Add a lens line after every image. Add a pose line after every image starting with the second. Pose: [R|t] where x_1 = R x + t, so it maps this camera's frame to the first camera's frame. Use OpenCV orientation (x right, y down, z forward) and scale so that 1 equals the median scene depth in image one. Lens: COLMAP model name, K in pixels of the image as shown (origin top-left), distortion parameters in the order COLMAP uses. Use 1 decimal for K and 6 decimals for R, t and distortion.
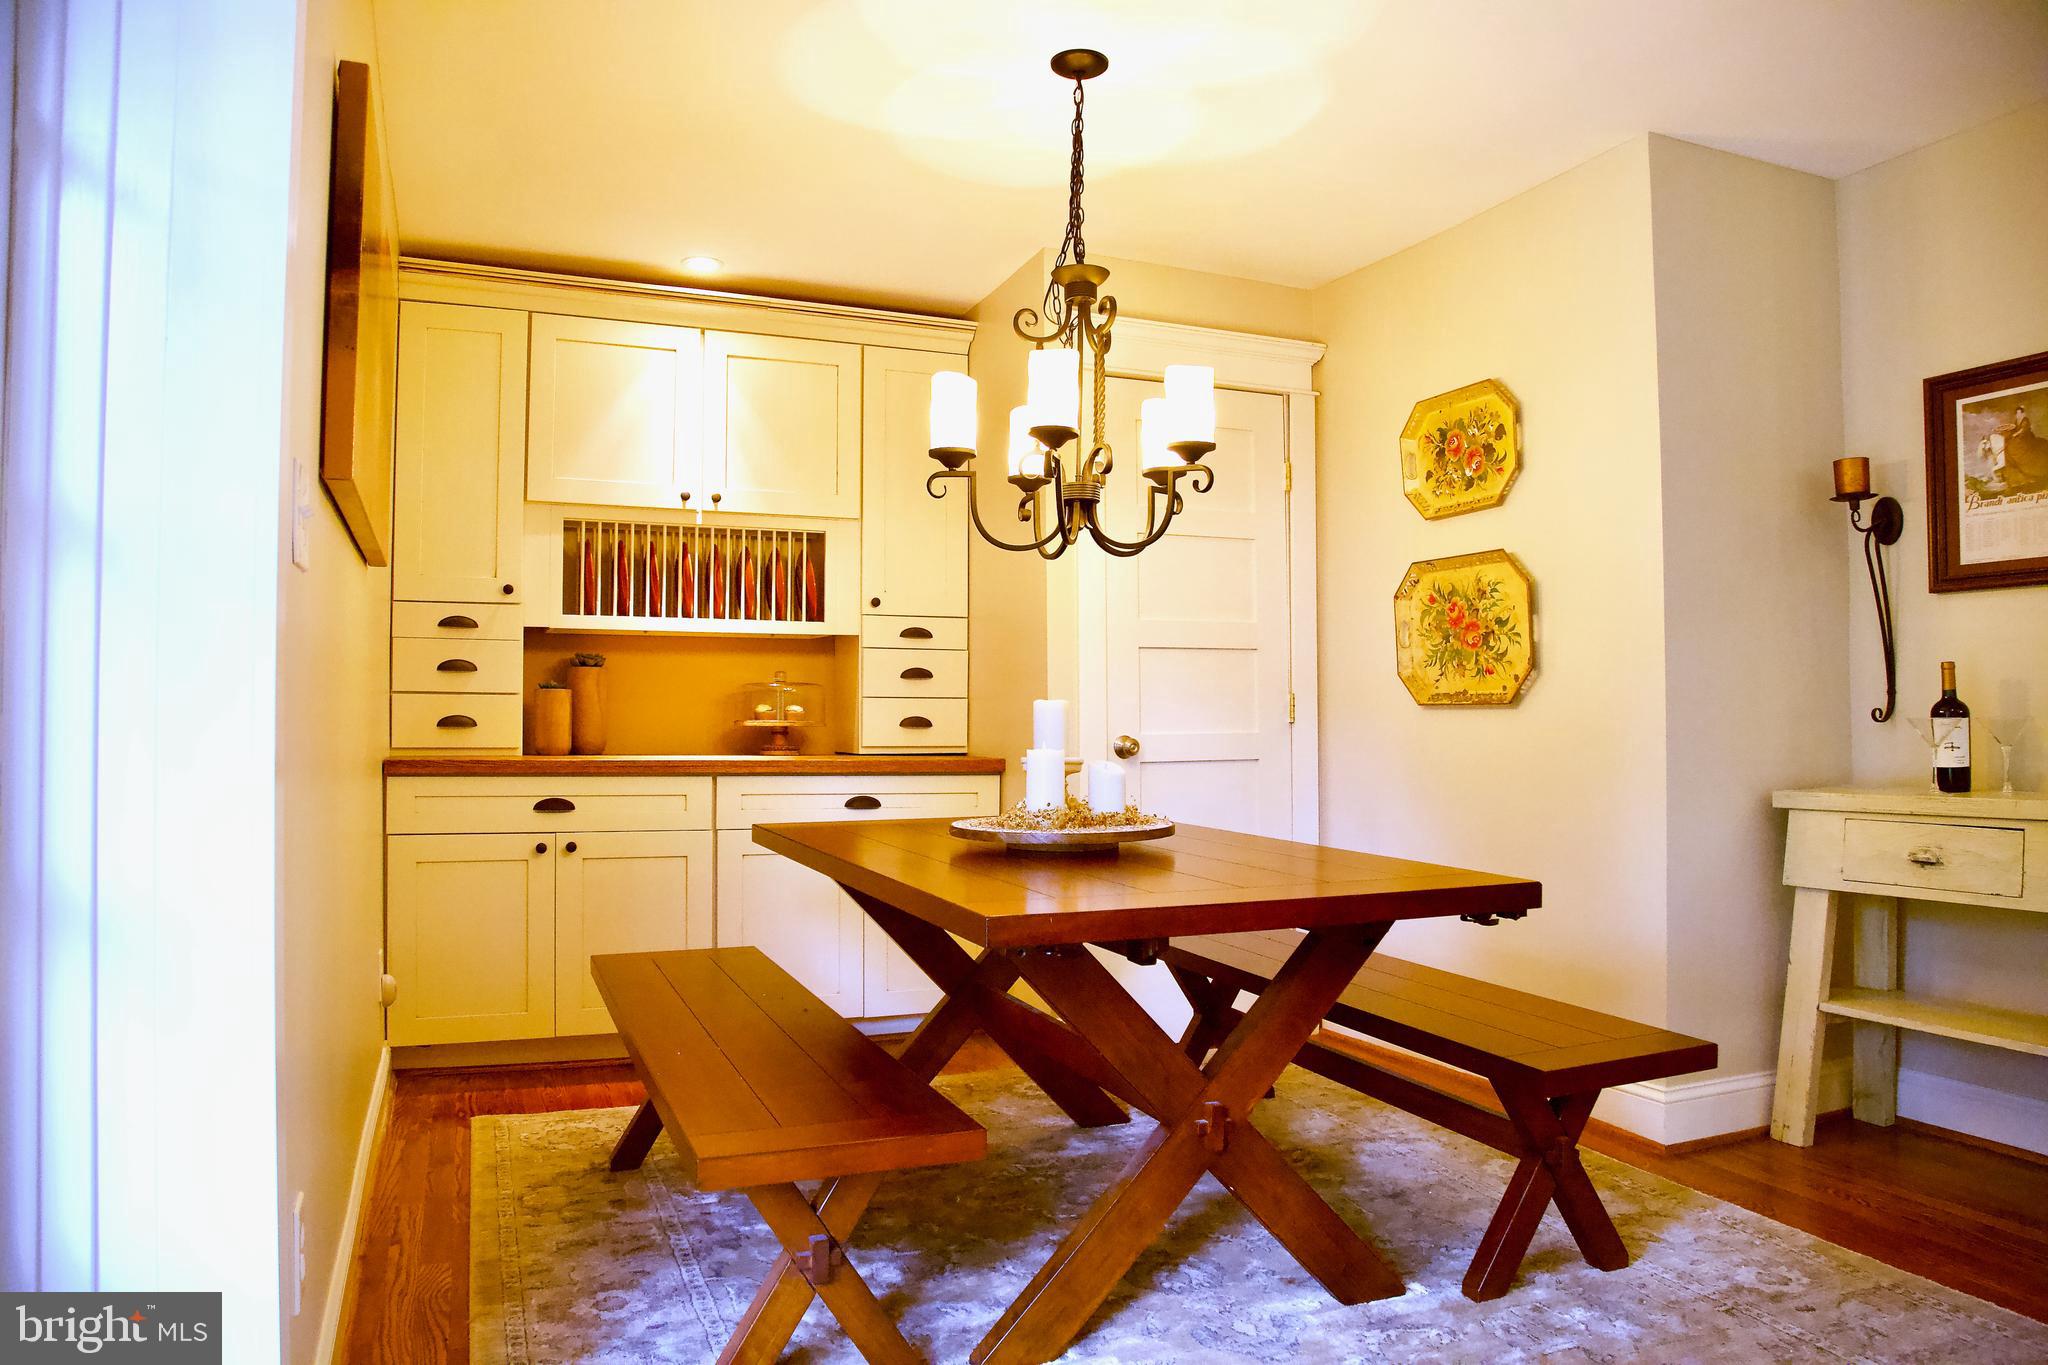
lens RADIAL K [[1436.1, 0, 1024.0], [0, 1436.1, 682.5], [0, 0, 1]] dist [-0.103617, 0.001346]
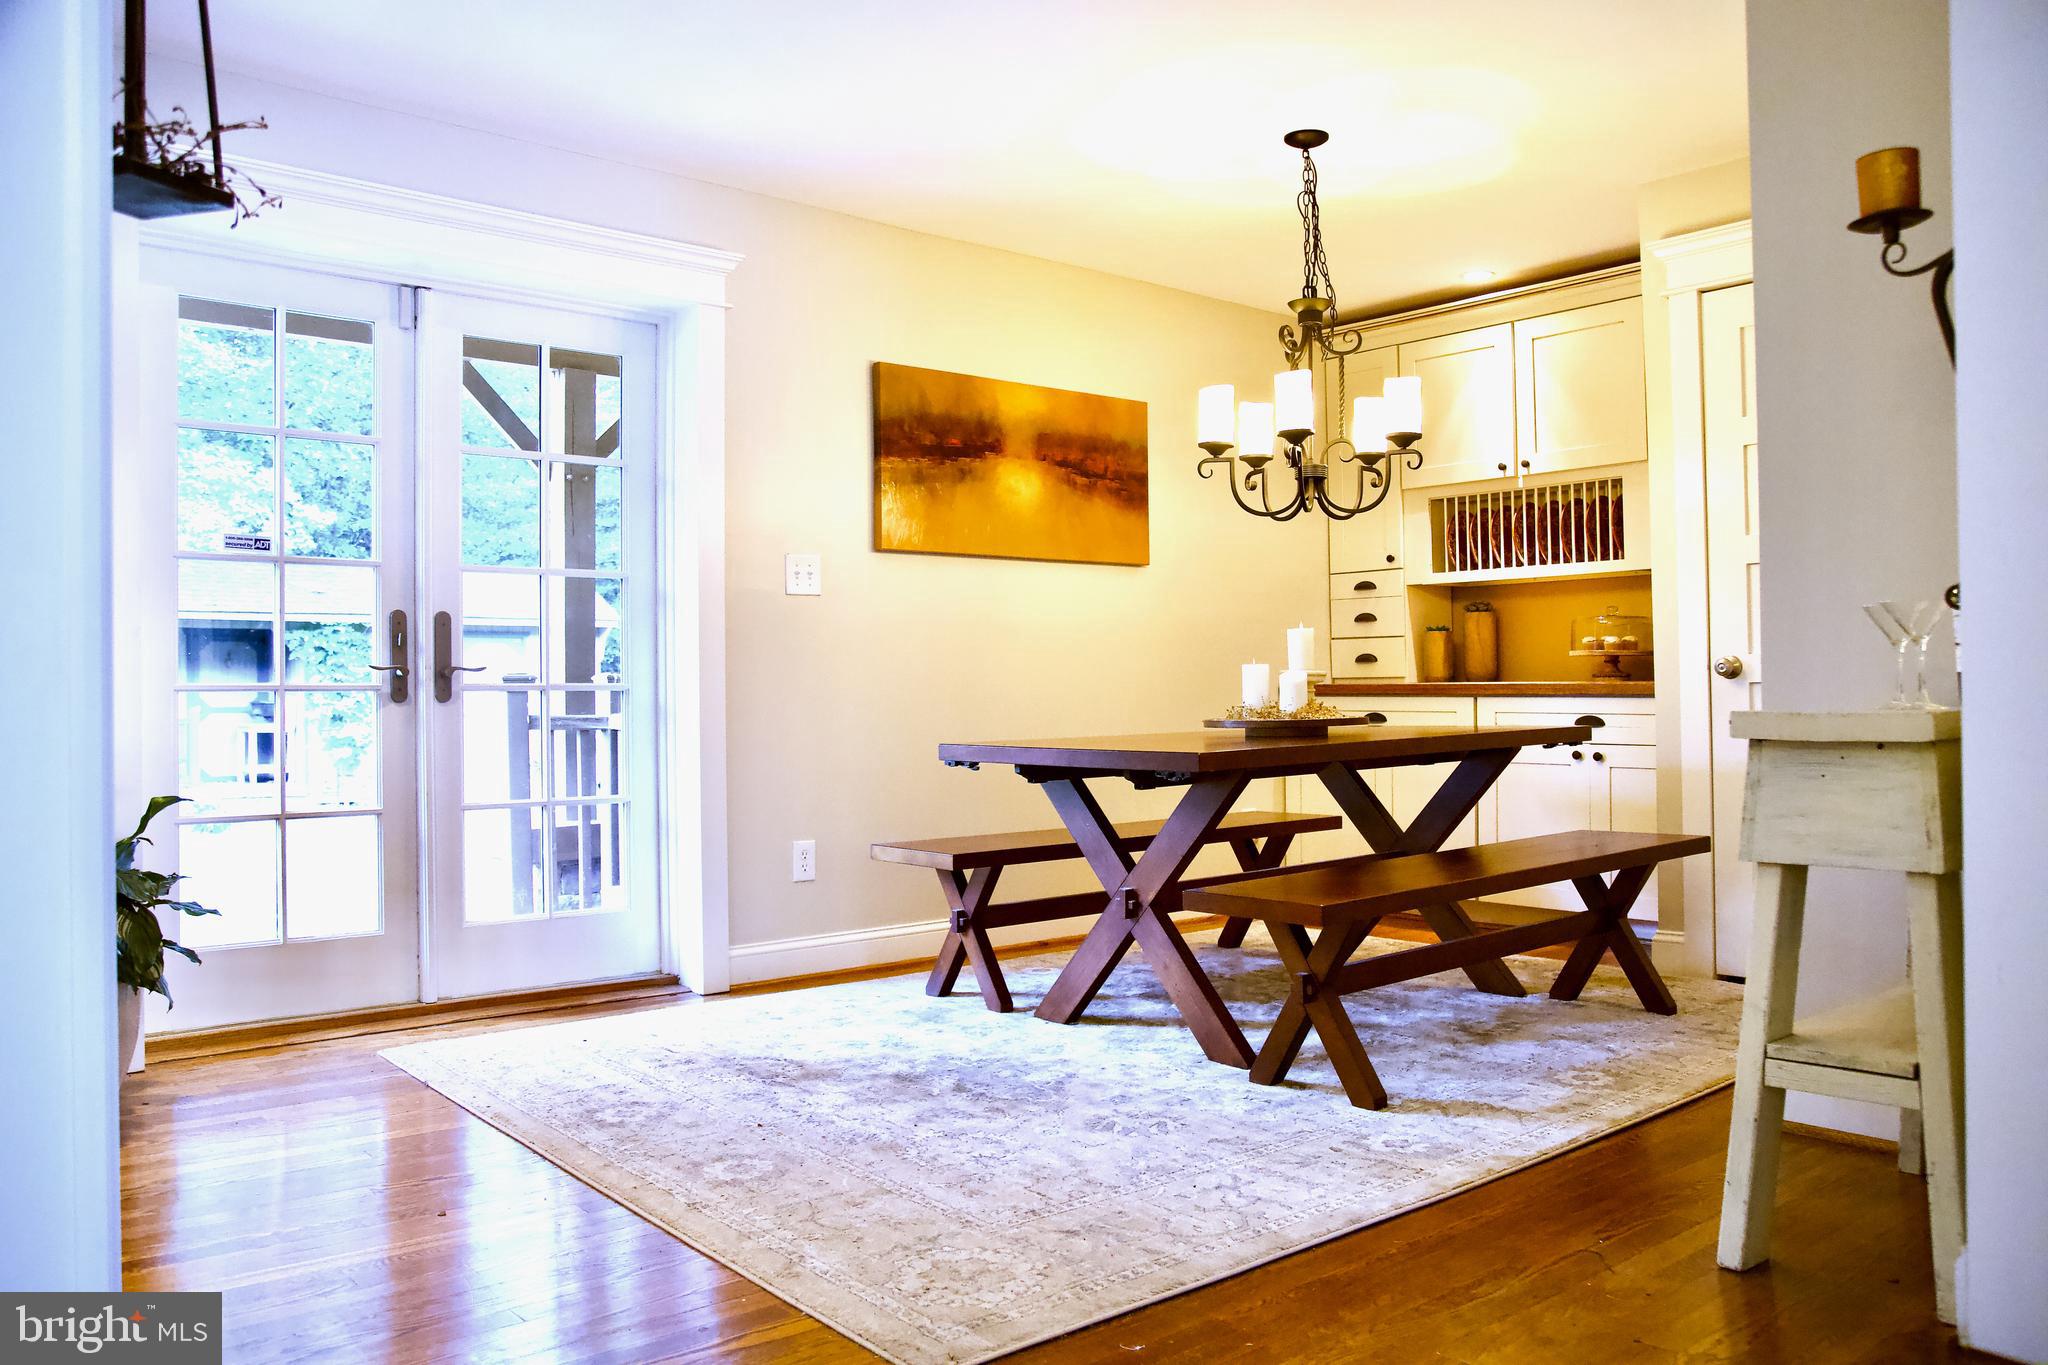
lens RADIAL K [[1581.5, 0, 1024.0], [0, 1581.5, 682.5], [0, 0, 1]] dist [0.003967, 0.000540]
pose [[0.319750, -0.008580, -0.947463, 0.948922], [0.040823, 0.999155, 0.004729, 0.030451], [0.946622, -0.040191, 0.319830, 0.190556]]
